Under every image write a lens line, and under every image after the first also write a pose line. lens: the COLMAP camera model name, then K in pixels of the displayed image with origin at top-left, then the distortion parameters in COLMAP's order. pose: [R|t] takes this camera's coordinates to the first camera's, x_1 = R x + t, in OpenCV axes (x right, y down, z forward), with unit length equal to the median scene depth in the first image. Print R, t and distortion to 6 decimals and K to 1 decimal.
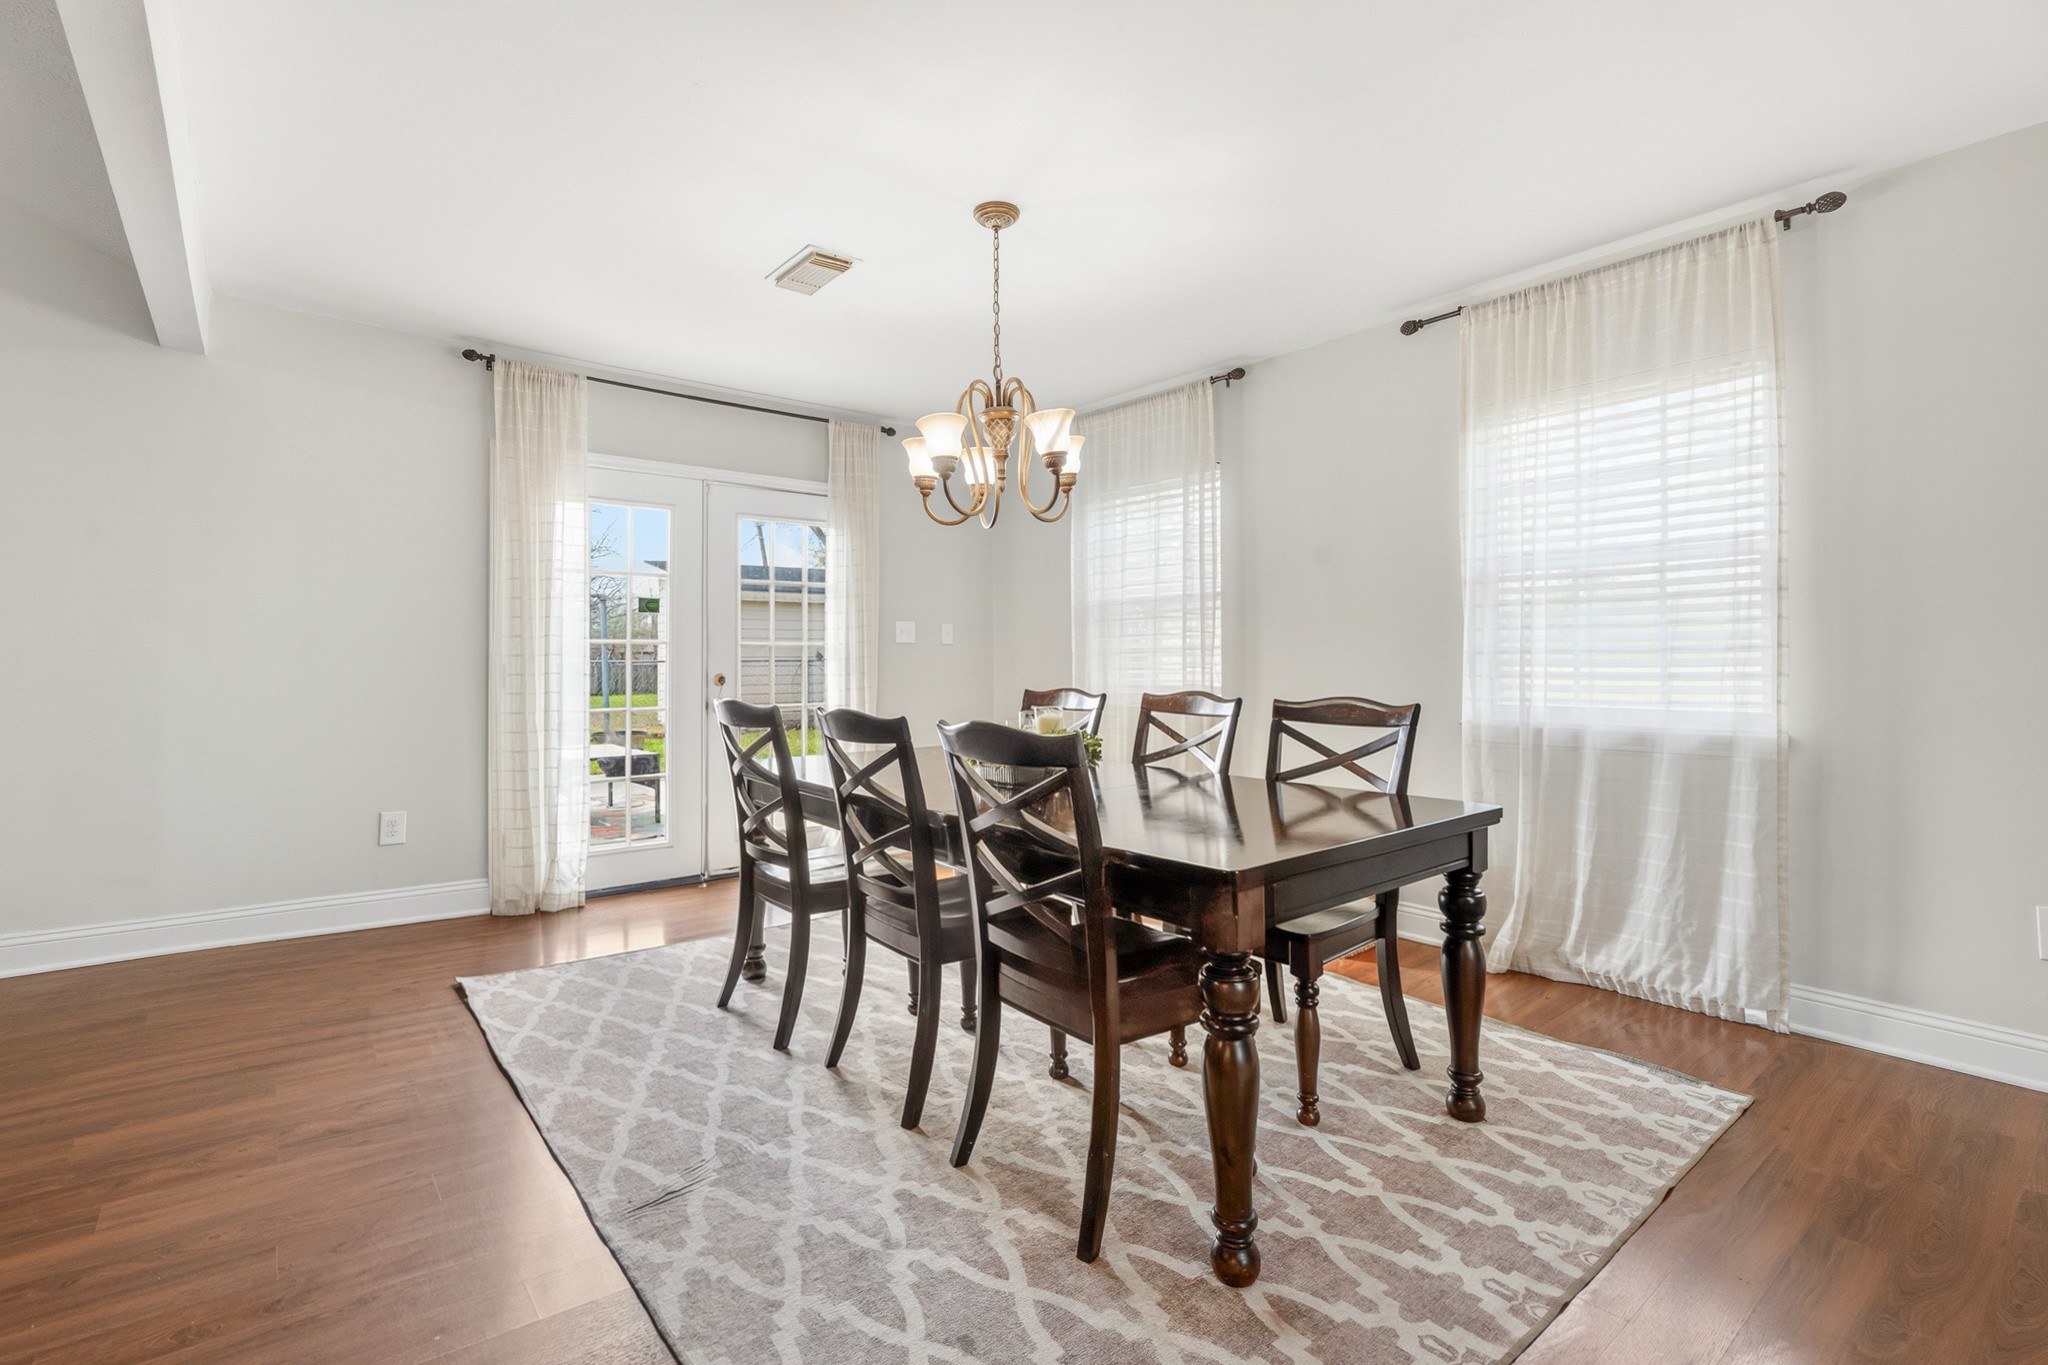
lens RADIAL K [[933.3, 0, 1016.5], [0, 933.3, 669.3], [0, 0, 1]] dist [0.004839, 0.000310]
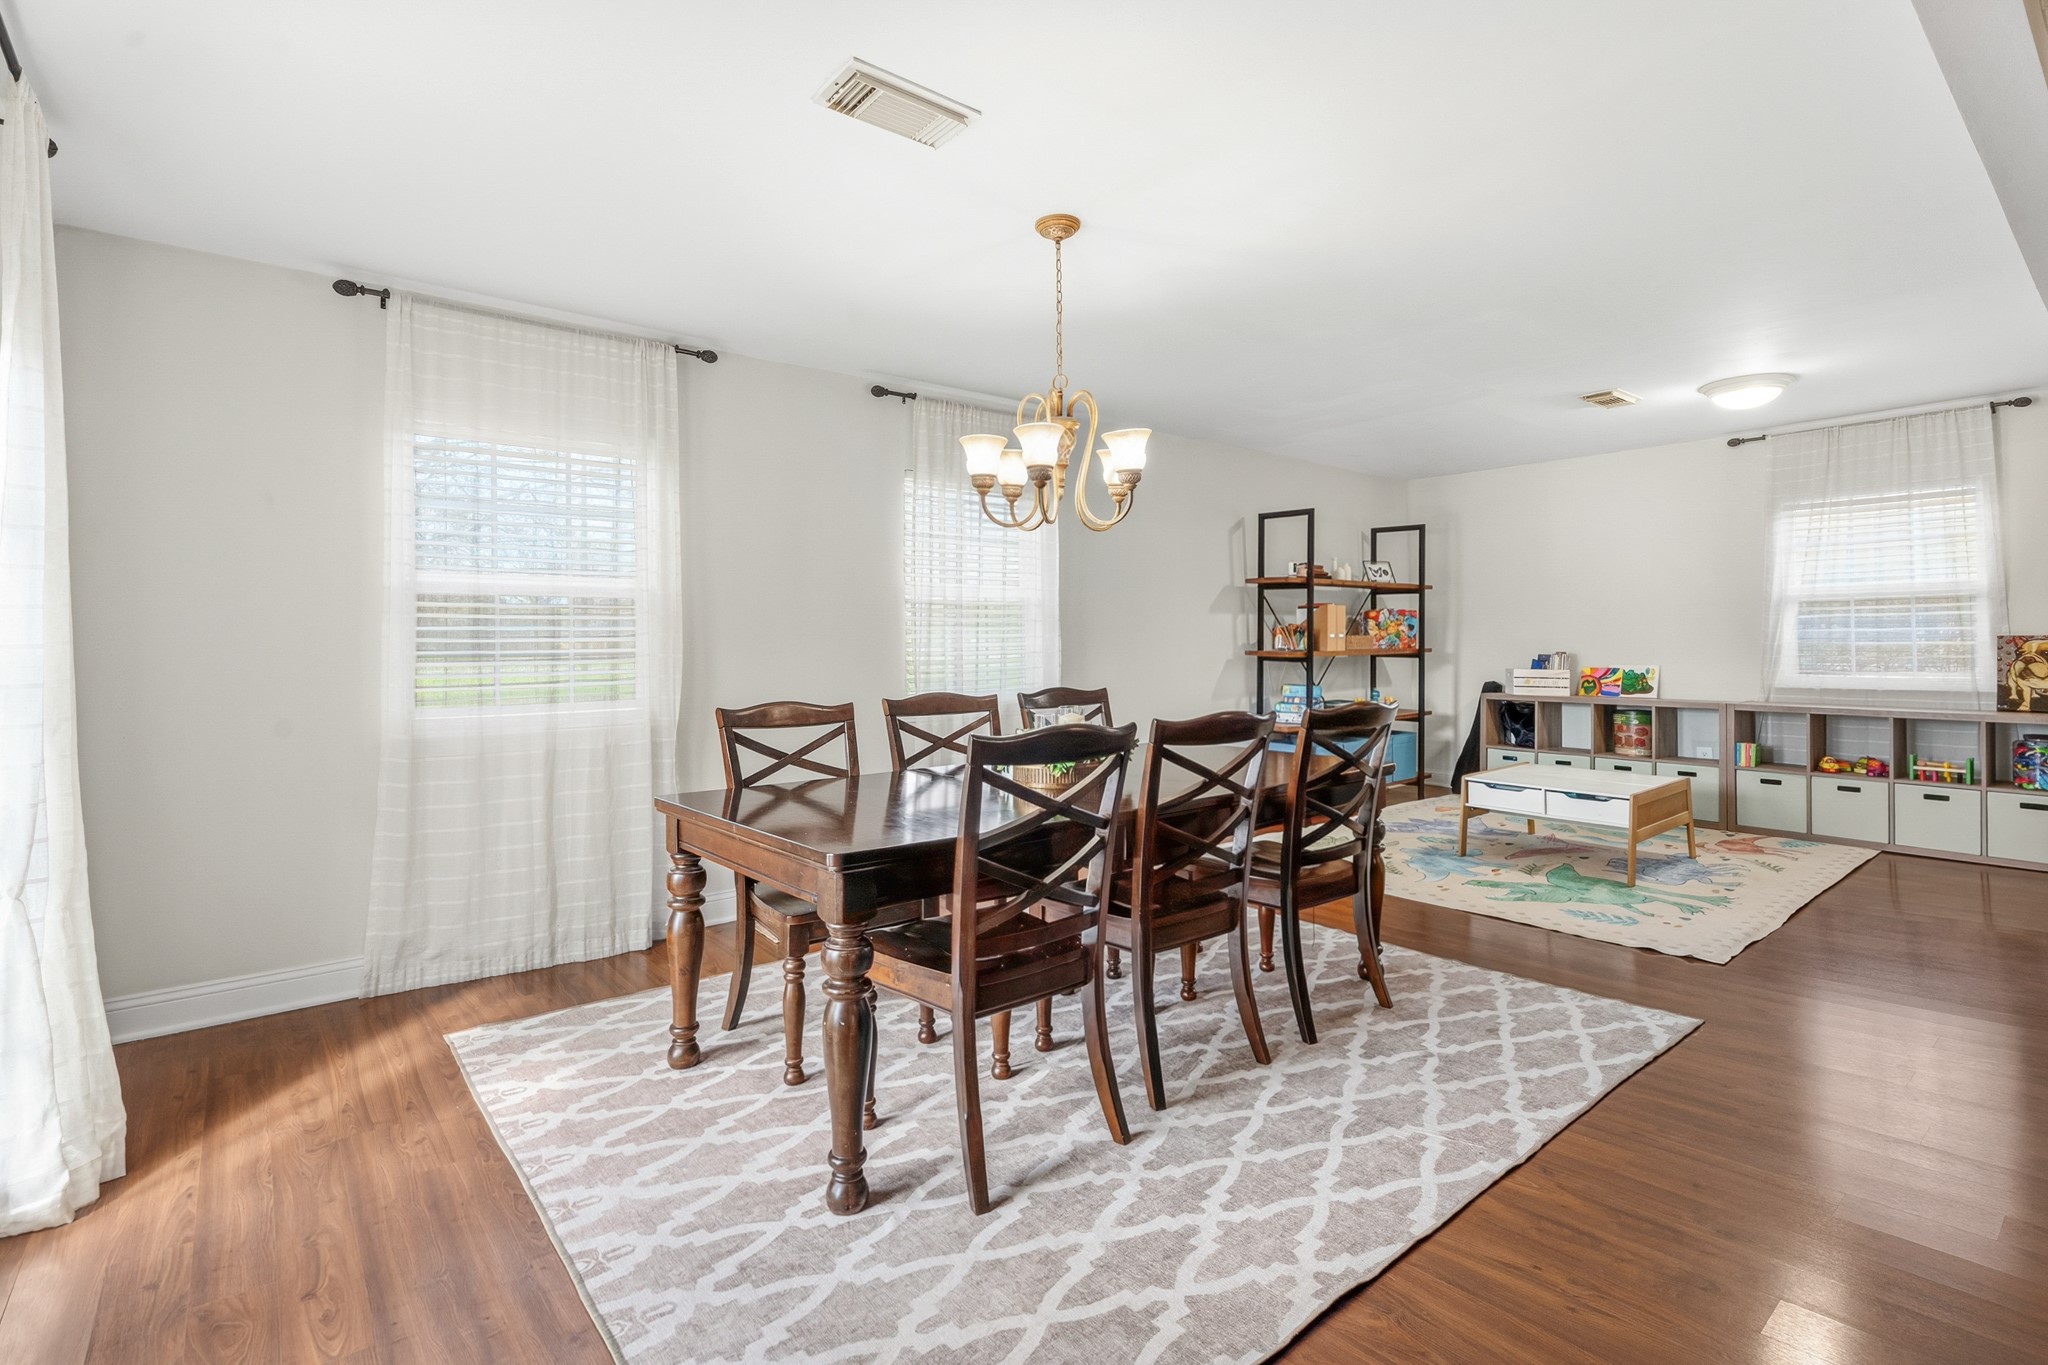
lens RADIAL K [[933.3, 0, 1010.0], [0, 933.3, 681.1], [0, 0, 1]] dist [0.004839, 0.000310]
pose [[0.007232, -0.037315, 0.999277, -1.034565], [0.022250, 0.999062, 0.037145, -0.034542], [-0.999726, 0.021965, 0.008055, 1.053185]]
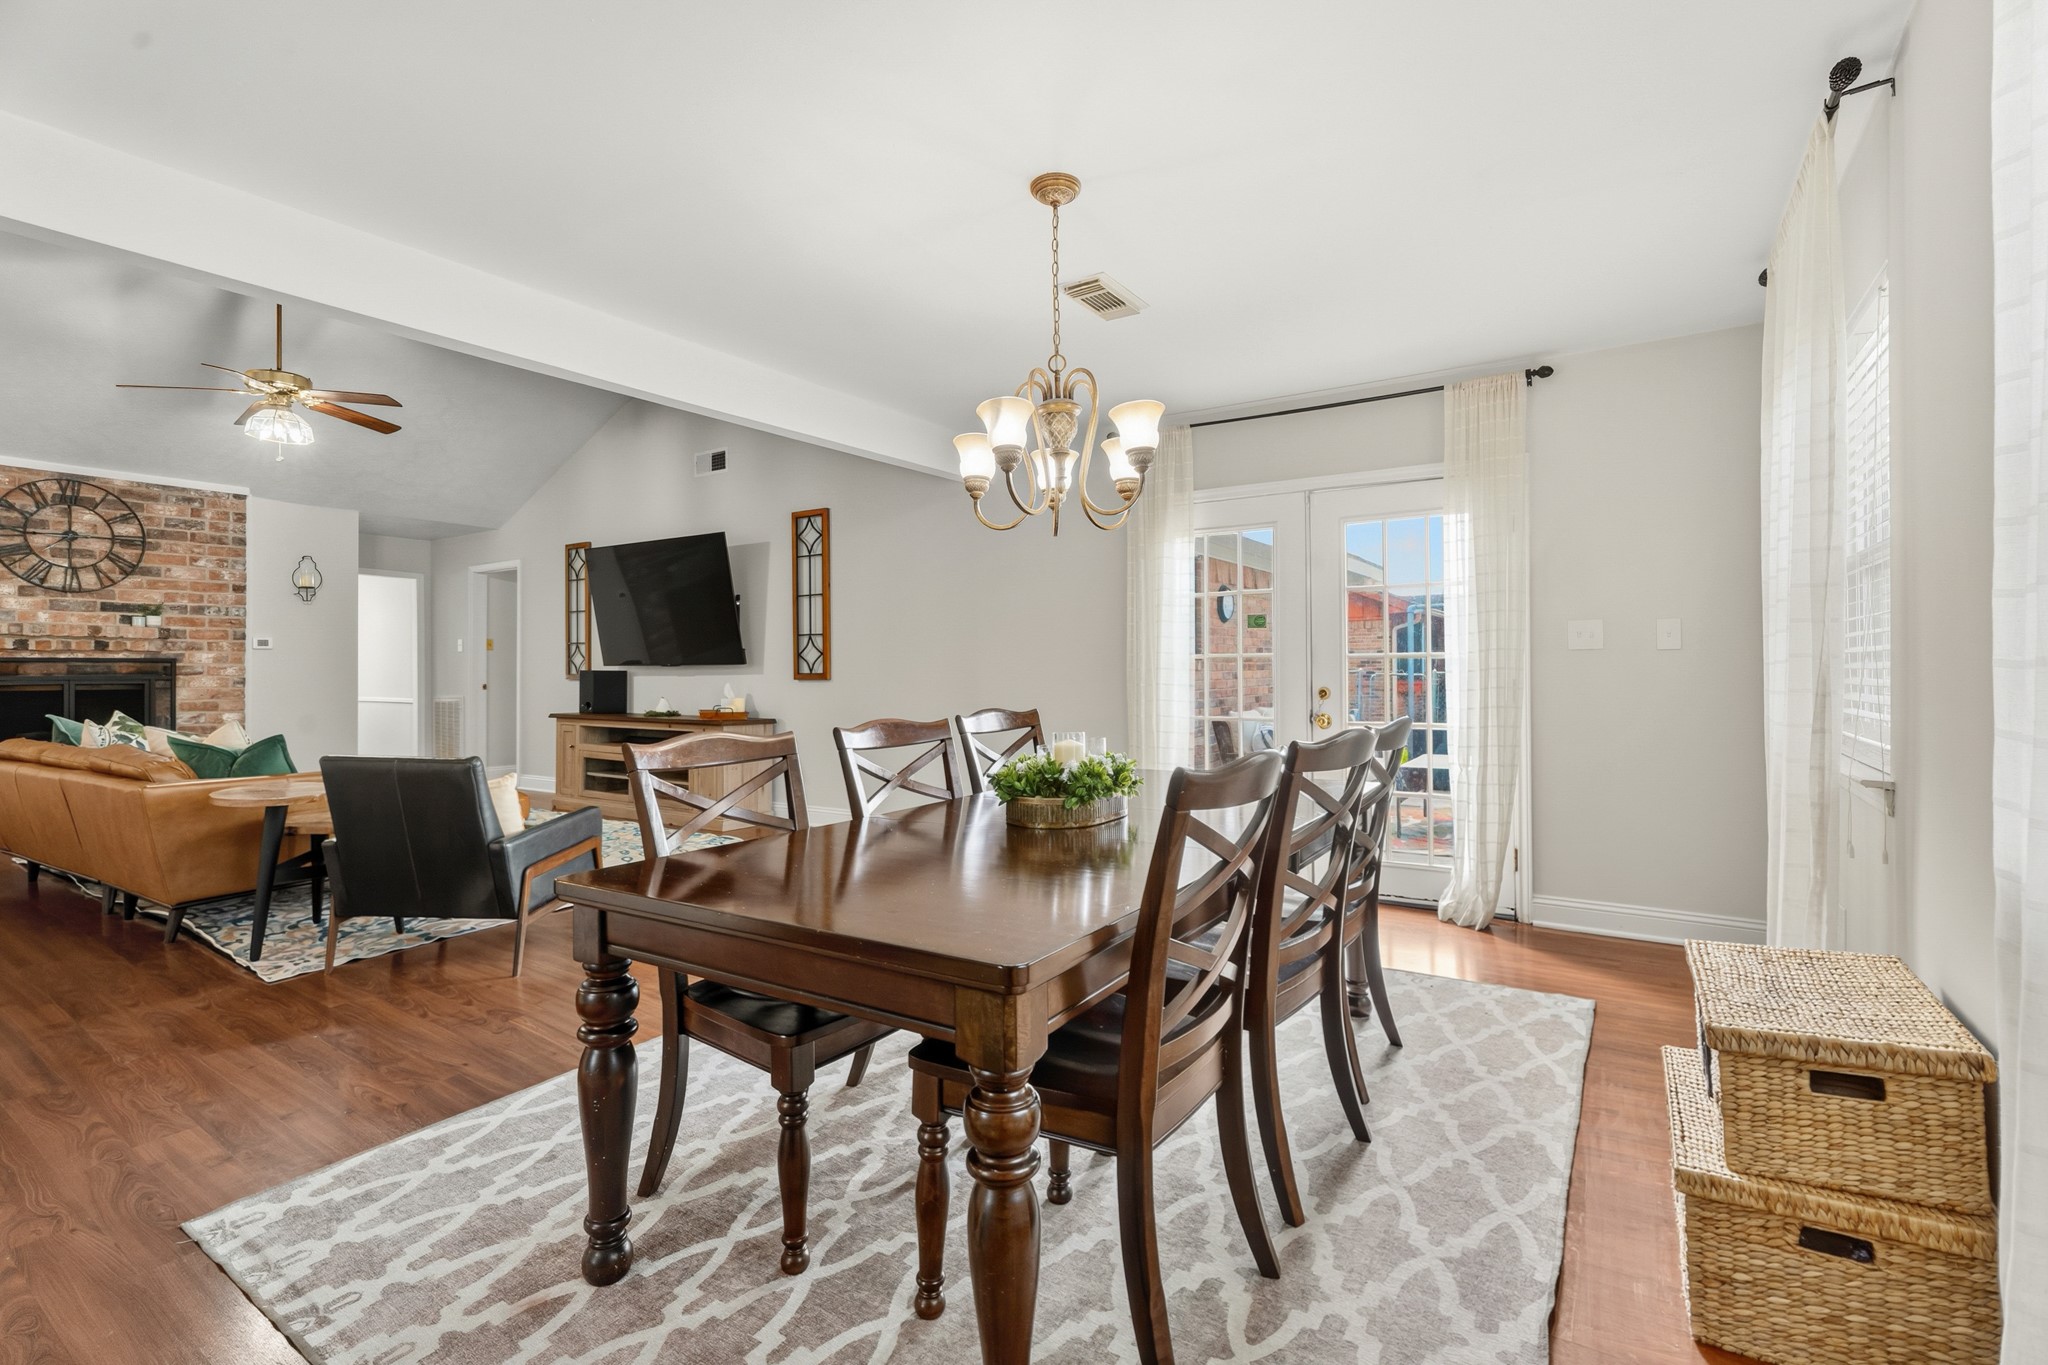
lens RADIAL K [[933.3, 0, 1017.9], [0, 933.3, 666.7], [0, 0, 1]] dist [0.004839, 0.000310]
pose [[0.308399, -0.002436, -0.951254, 0.842285], [-0.003737, 0.999986, -0.003772, -0.019651], [0.951250, 0.004718, 0.308385, 0.679436]]
